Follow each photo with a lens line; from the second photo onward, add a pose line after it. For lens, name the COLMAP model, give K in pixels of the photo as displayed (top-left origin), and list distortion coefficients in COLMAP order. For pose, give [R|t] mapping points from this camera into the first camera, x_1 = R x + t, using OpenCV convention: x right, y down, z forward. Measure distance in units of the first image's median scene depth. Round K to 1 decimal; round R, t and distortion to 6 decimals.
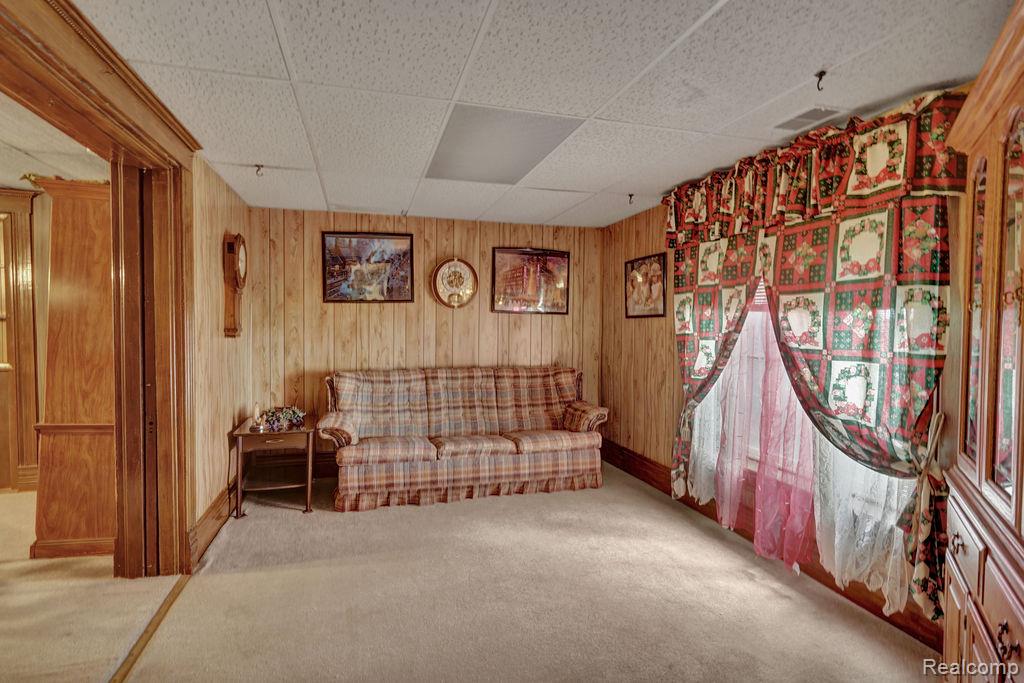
lens RADIAL K [[542.0, 0, 515.7], [0, 542.0, 338.1], [0, 0, 1]] dist [0.019250, 0.000023]
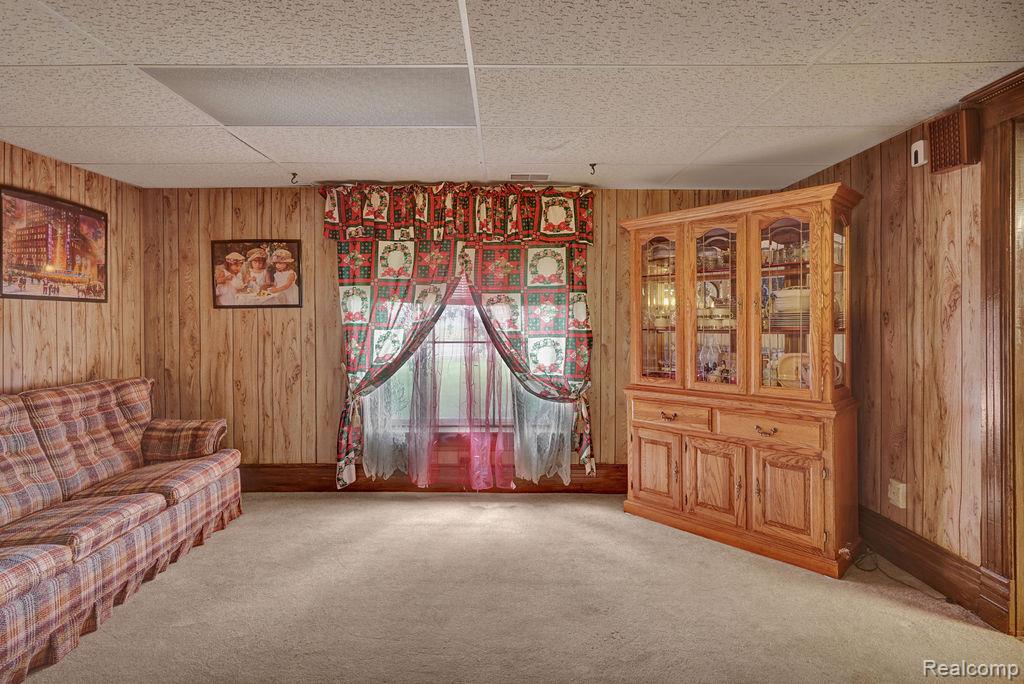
lens RADIAL K [[498.1, 0, 532.6], [0, 498.1, 322.2], [0, 0, 1]] dist [-0.000738, -0.000844]
pose [[0.270709, -0.023596, 0.962372, -0.508782], [0.029583, 0.999431, 0.016183, -0.017410], [-0.962206, 0.024089, 0.271253, 0.412889]]
